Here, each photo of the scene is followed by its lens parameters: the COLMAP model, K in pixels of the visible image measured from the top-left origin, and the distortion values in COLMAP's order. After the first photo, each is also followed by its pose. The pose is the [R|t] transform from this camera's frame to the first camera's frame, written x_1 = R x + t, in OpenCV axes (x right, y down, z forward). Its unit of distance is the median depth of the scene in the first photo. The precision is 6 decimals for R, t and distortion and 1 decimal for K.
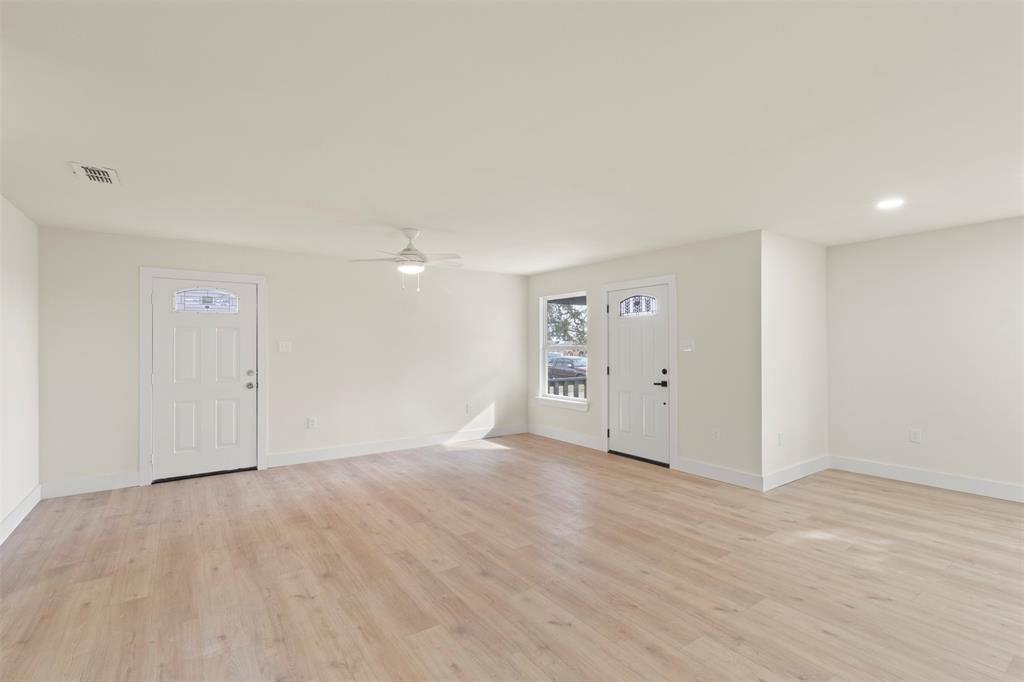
lens RADIAL K [[470.5, 0, 511.4], [0, 470.5, 343.7], [0, 0, 1]] dist [0.001267, 0.000859]
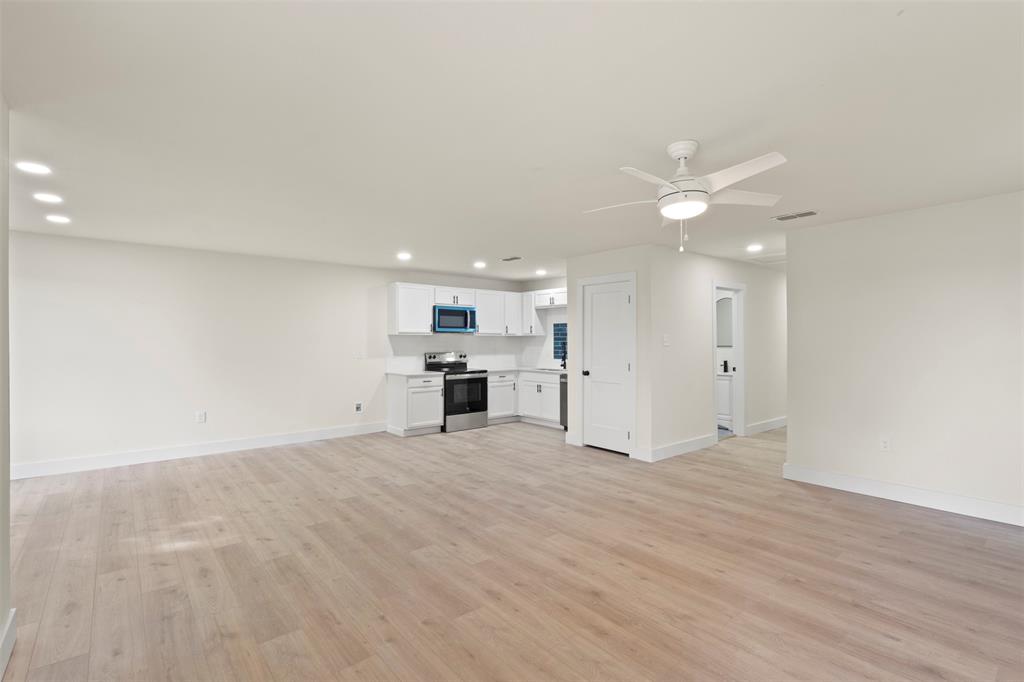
lens RADIAL K [[472.6, 0, 512.0], [0, 472.6, 341.0], [0, 0, 1]] dist [0.001564, 0.000209]
pose [[-0.996501, 0.005373, -0.083411, 0.074297], [0.005562, 0.999982, -0.002027, 0.008218], [0.083399, -0.002484, -0.996513, 2.206211]]
